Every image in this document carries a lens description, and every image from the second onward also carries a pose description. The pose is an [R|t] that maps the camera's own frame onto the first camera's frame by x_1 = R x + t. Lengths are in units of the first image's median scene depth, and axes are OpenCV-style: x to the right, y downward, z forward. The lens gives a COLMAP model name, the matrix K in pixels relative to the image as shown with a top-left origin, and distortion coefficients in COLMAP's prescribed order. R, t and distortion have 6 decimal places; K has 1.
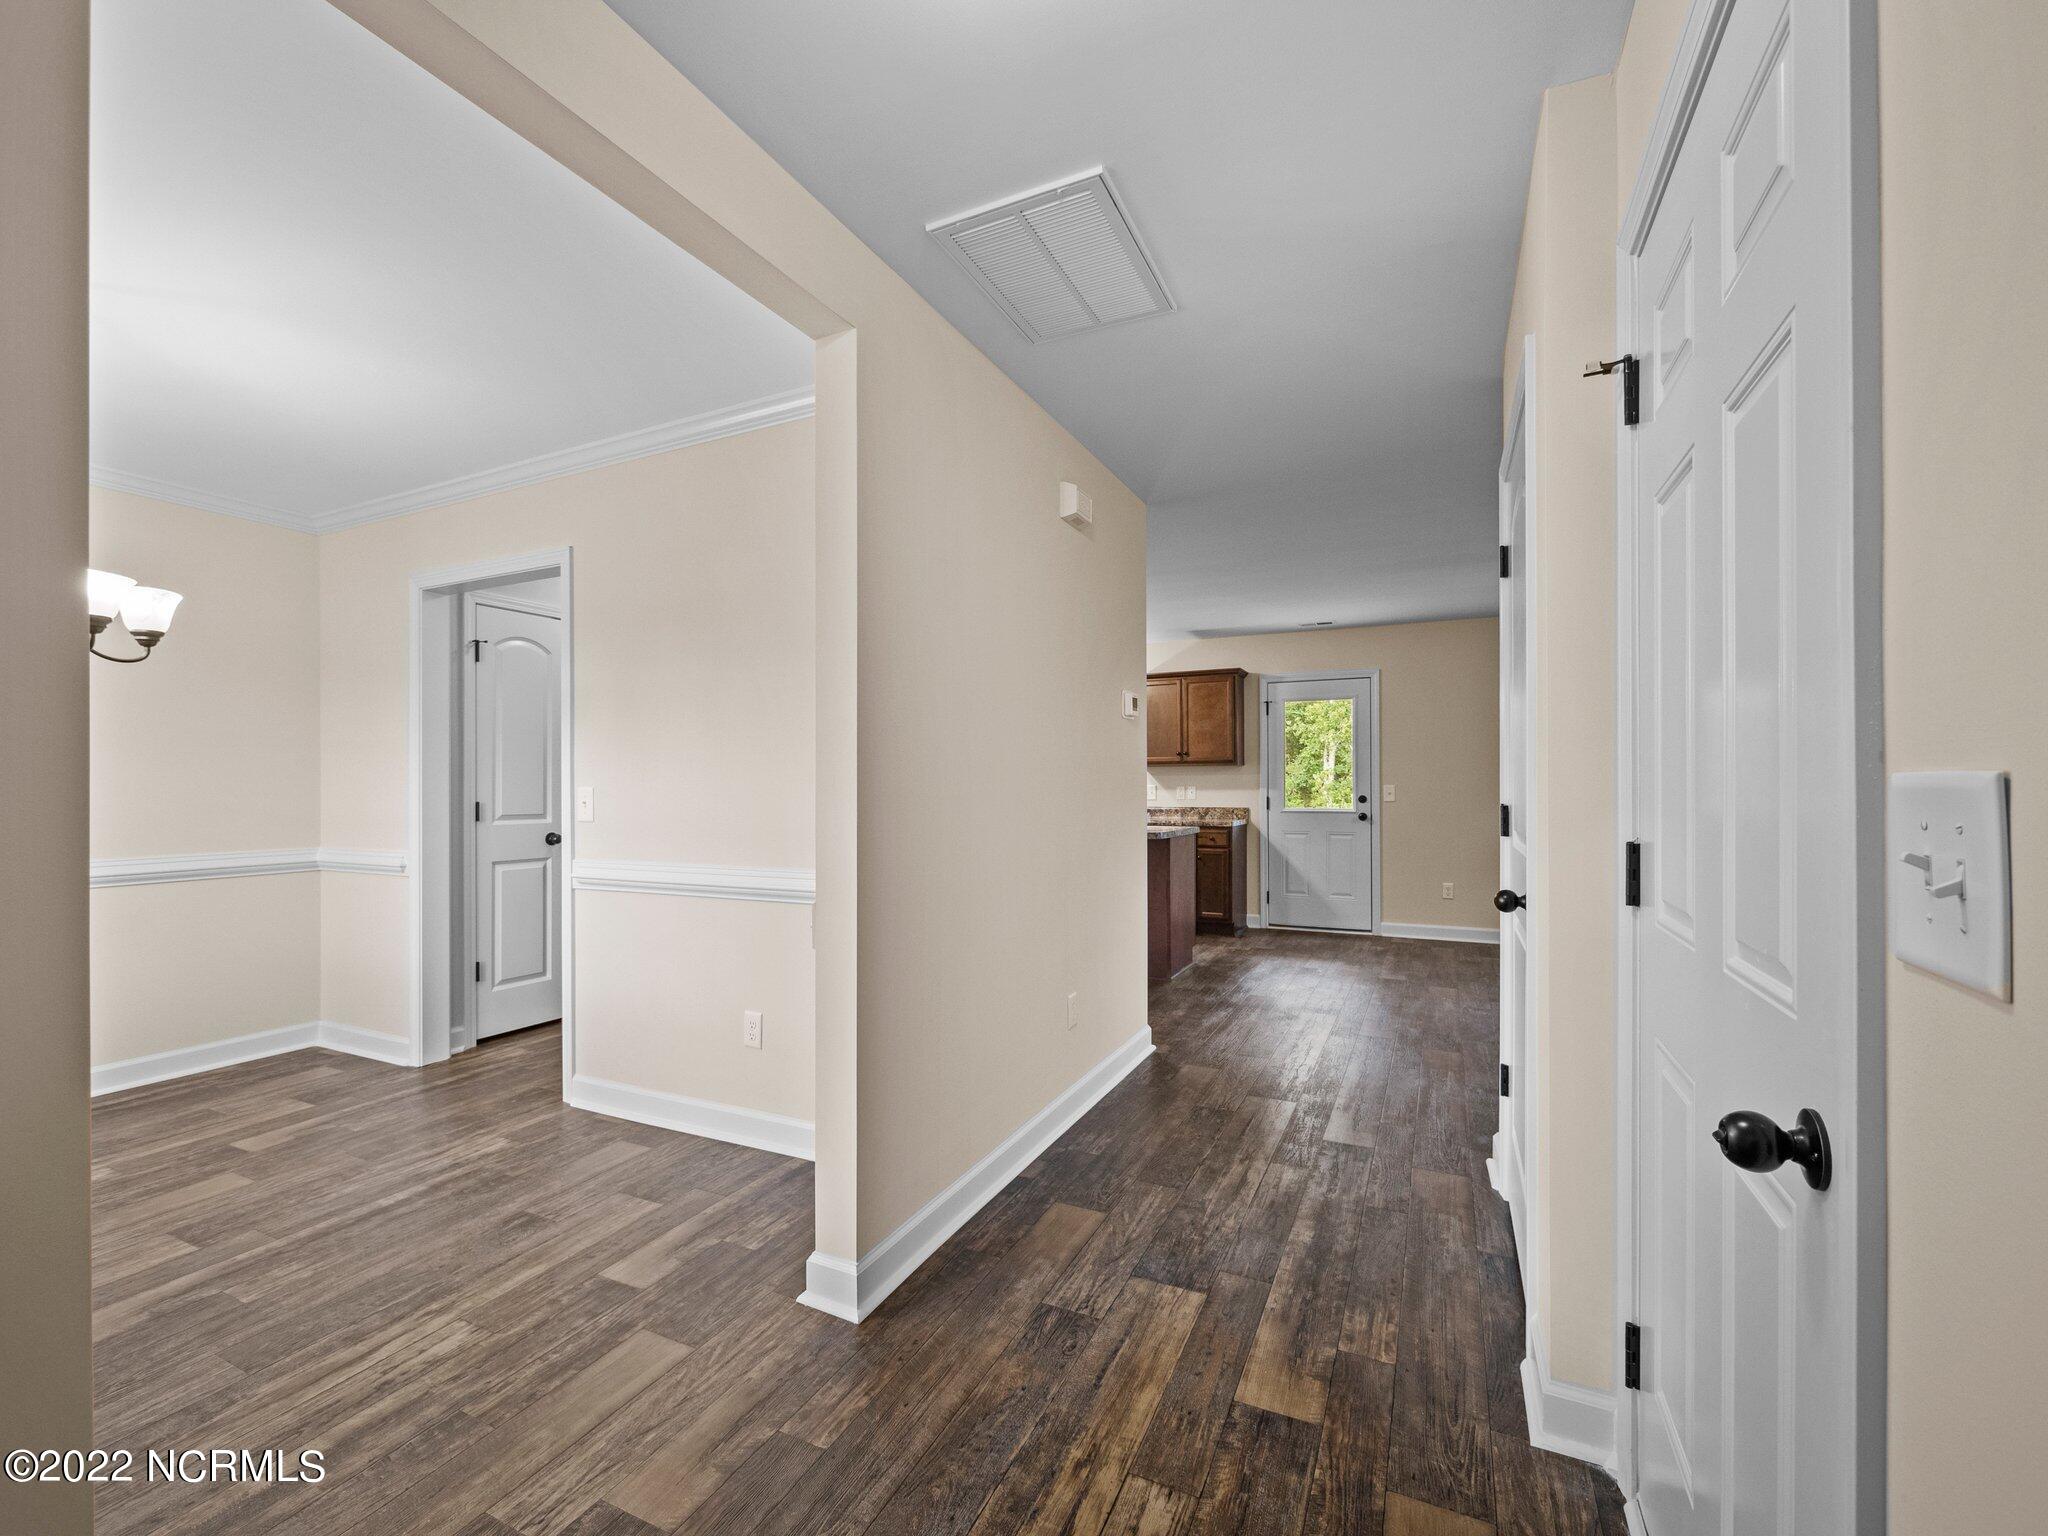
lens RADIAL K [[872.8, 0, 1024.0], [0, 872.8, 768.0], [0, 0, 1]] dist [-0.003688, -0.000157]
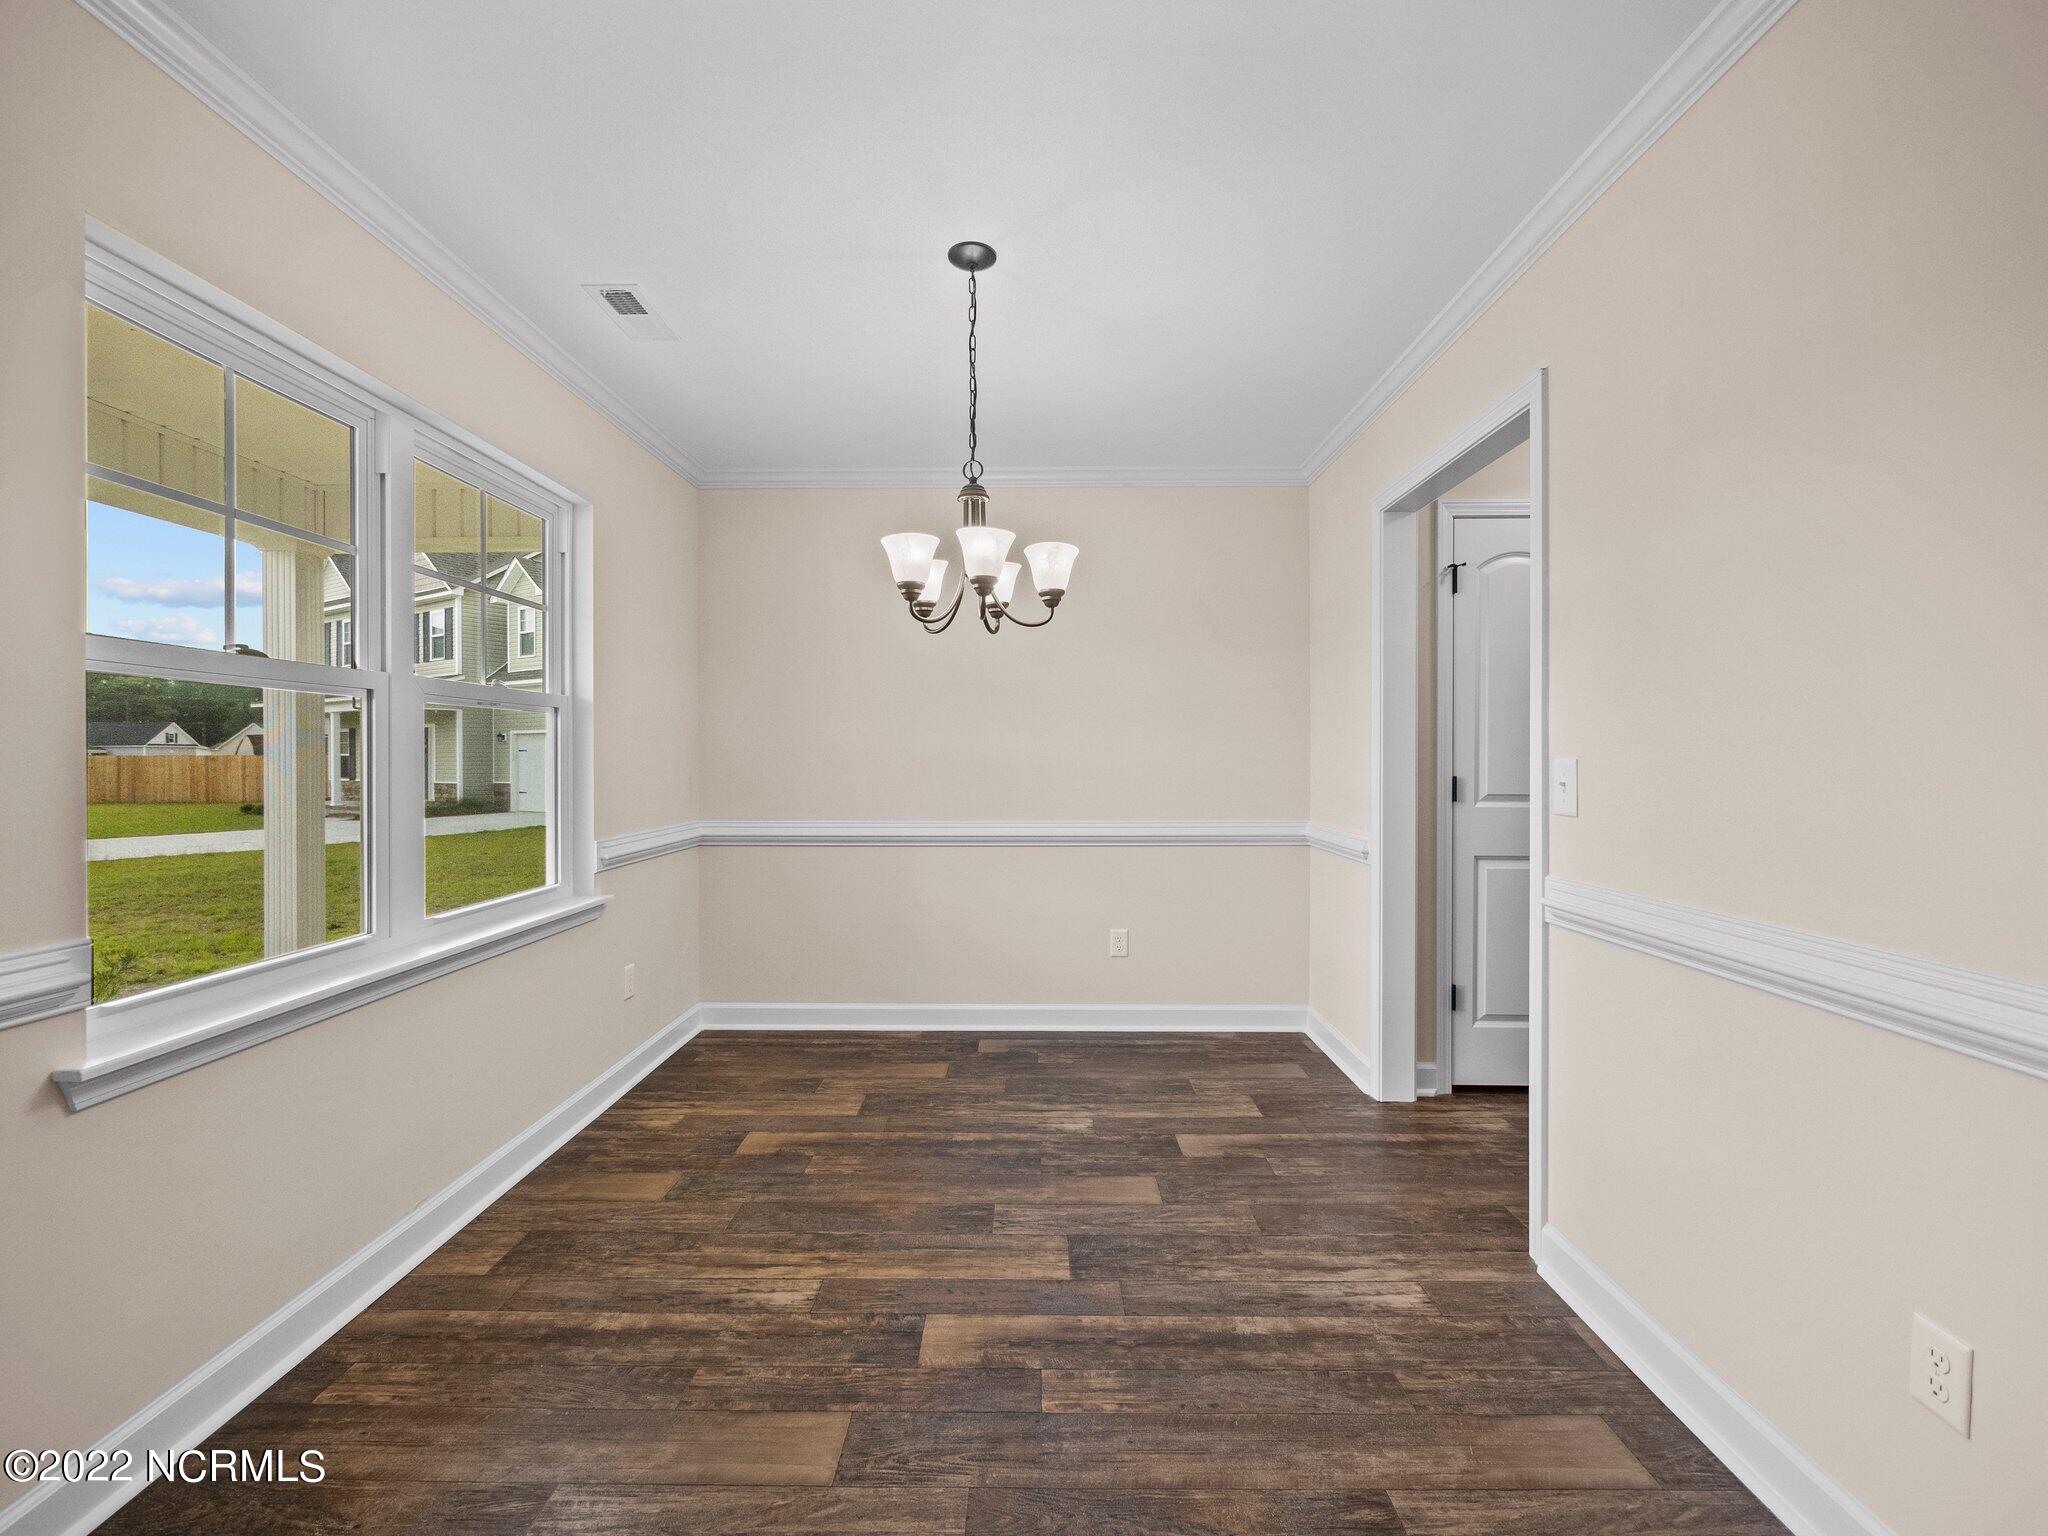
lens RADIAL K [[872.8, 0, 1024.0], [0, 872.8, 768.0], [0, 0, 1]] dist [-0.003688, -0.000157]
pose [[0.430191, 0.014809, -0.902616, -0.121221], [0.017673, 0.999536, 0.024822, 0.007233], [0.902565, -0.026630, 0.429730, 0.404858]]
